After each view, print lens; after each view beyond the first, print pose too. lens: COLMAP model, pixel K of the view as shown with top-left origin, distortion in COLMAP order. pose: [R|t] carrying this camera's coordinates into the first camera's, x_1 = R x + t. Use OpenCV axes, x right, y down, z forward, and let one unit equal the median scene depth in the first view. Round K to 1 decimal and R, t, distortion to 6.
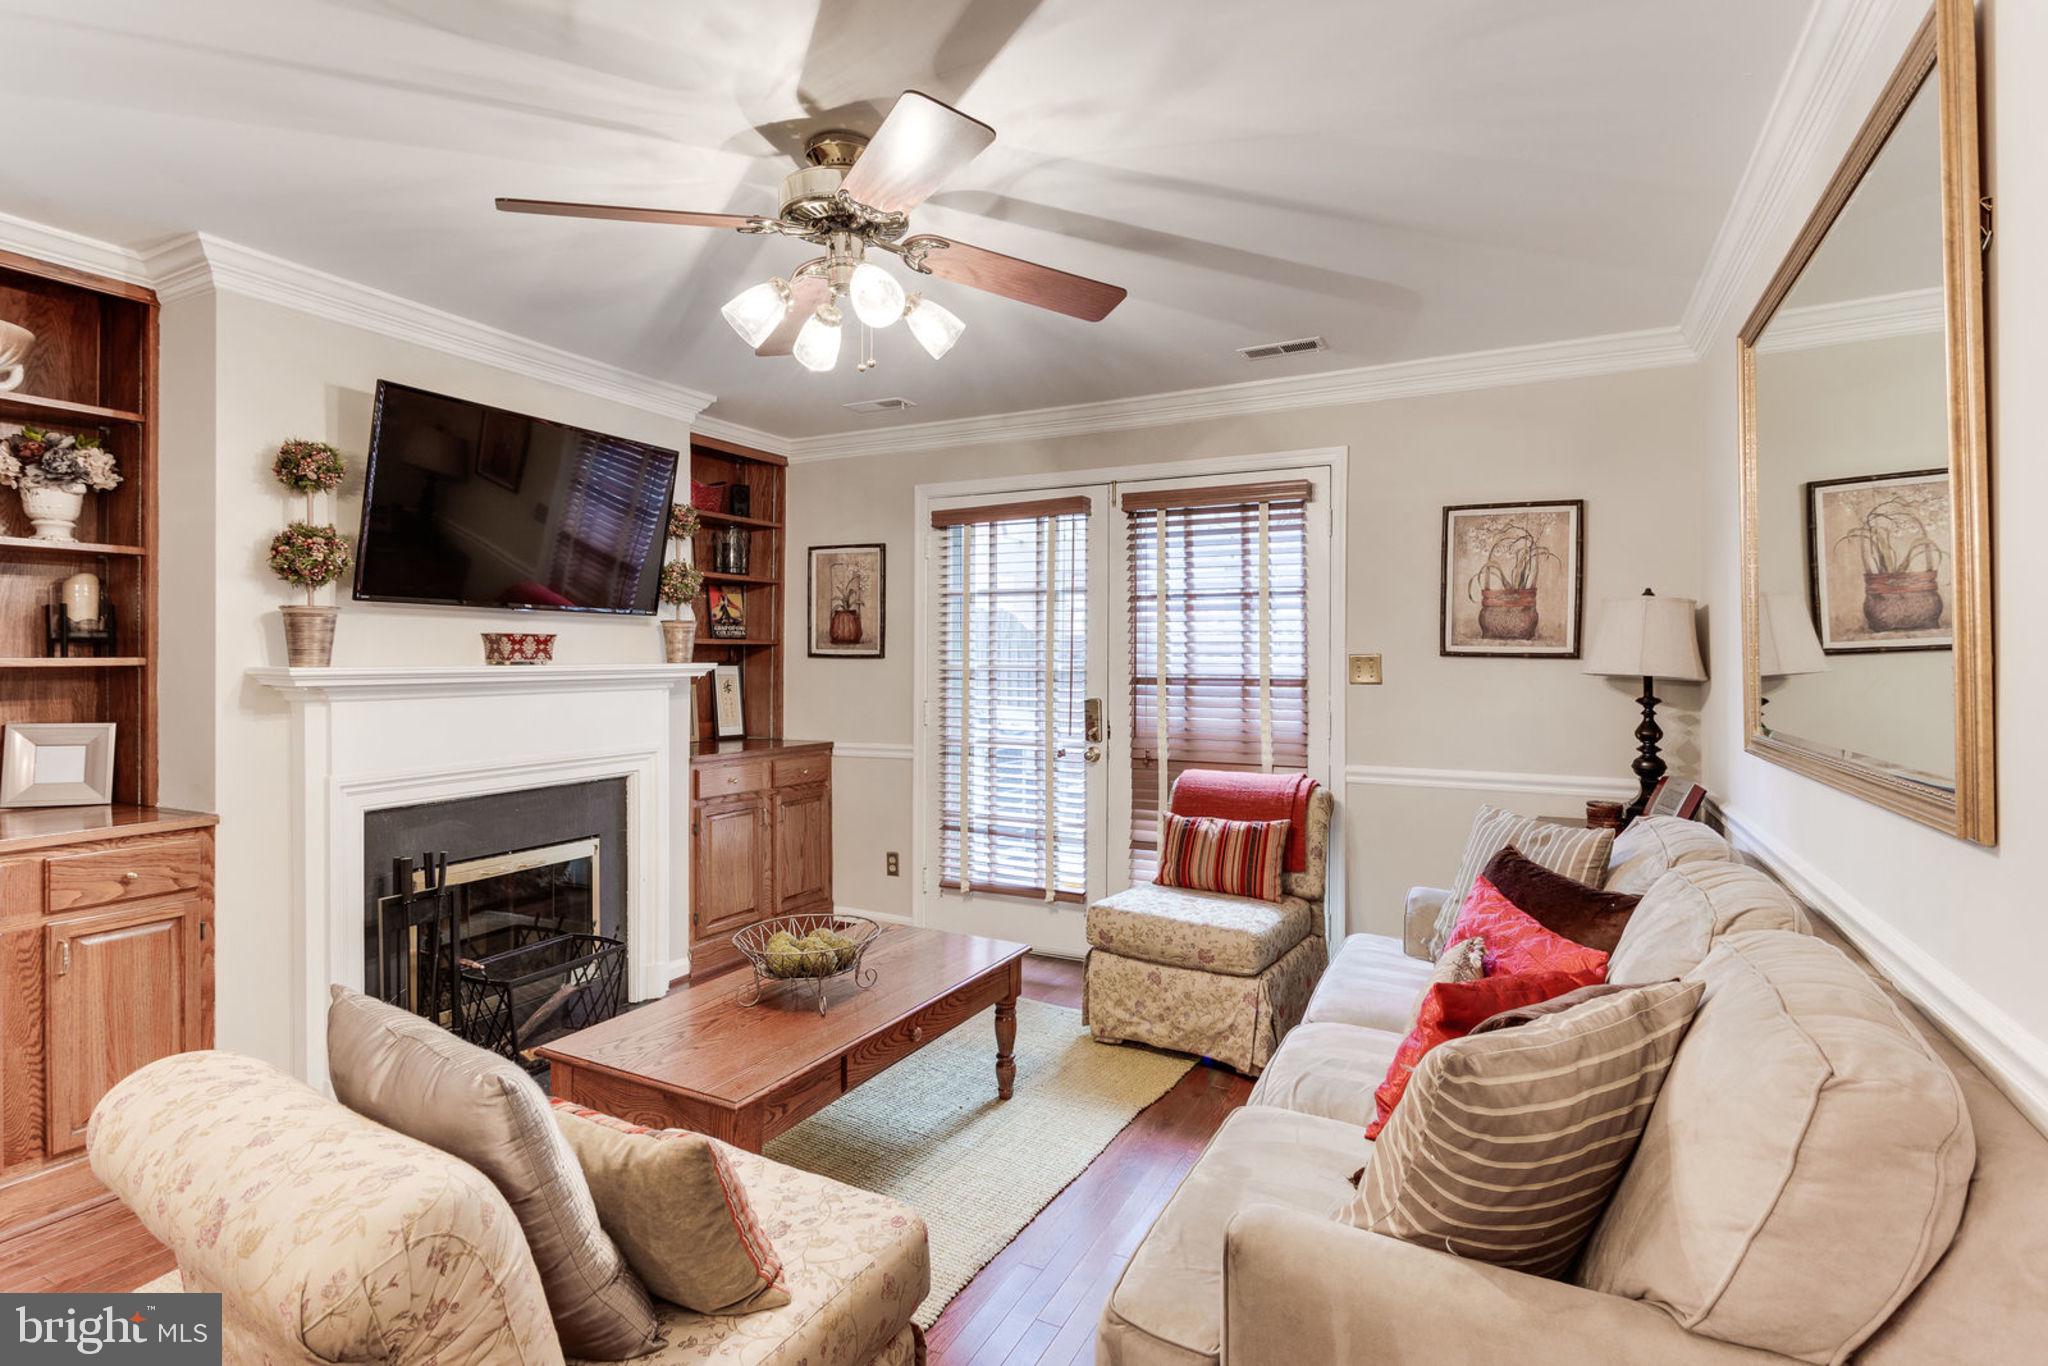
lens RADIAL K [[1006.3, 0, 1024.8], [0, 1006.3, 666.5], [0, 0, 1]] dist [0.006754, -0.003896]
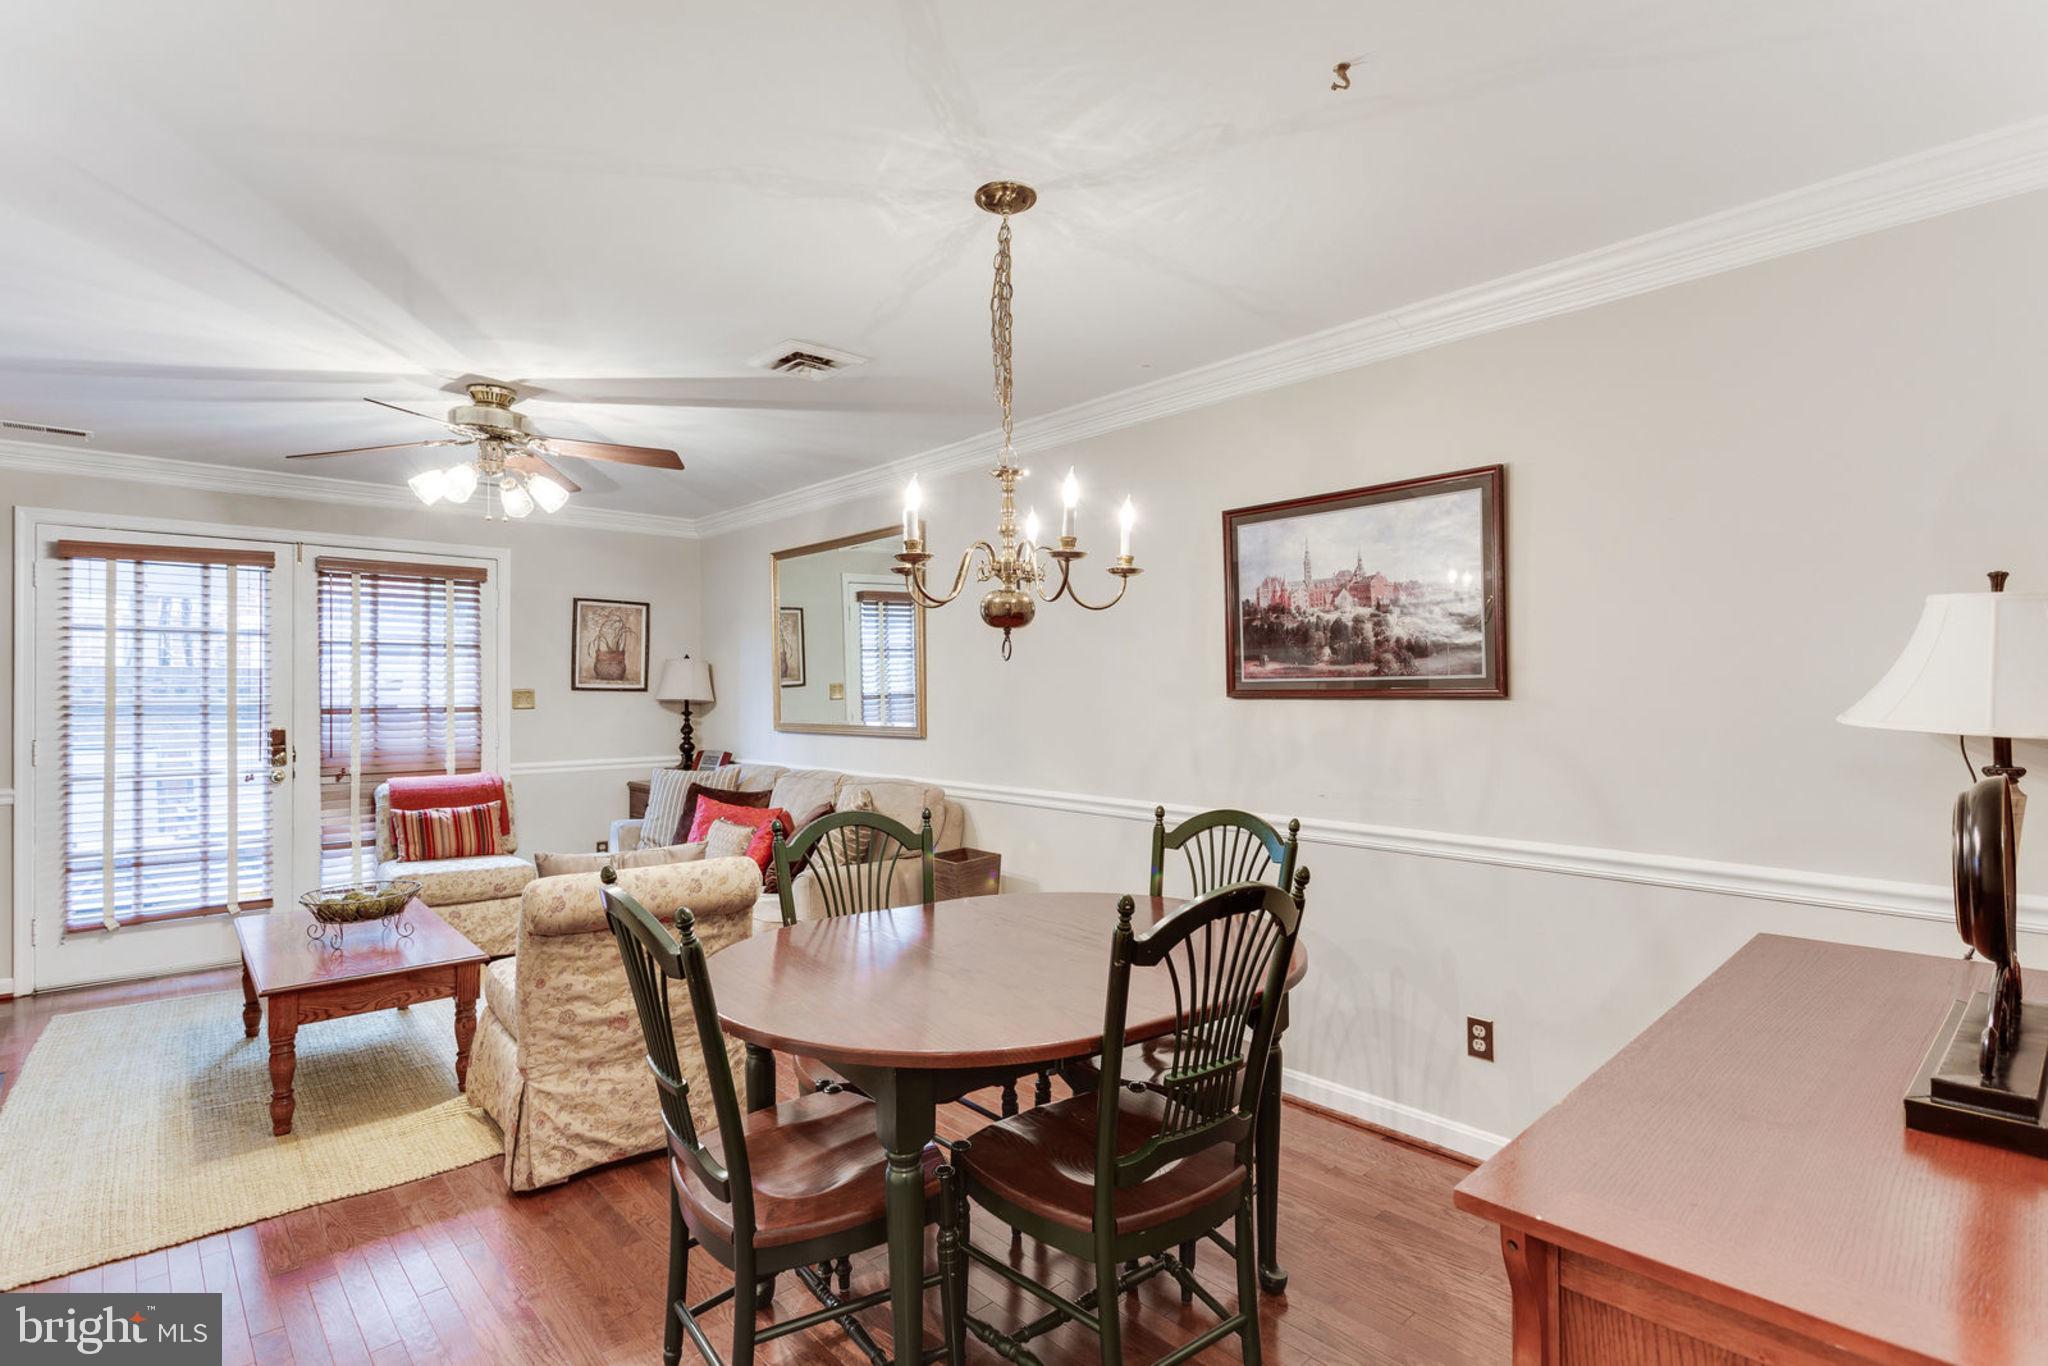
lens RADIAL K [[1006.3, 0, 1021.3], [0, 1006.3, 685.0], [0, 0, 1]] dist [0.006754, -0.003896]
pose [[0.352515, 0.000701, 0.935806, -0.776755], [0.011872, 0.999916, -0.005221, -0.001372], [-0.935731, 0.012951, 0.352477, -0.222107]]
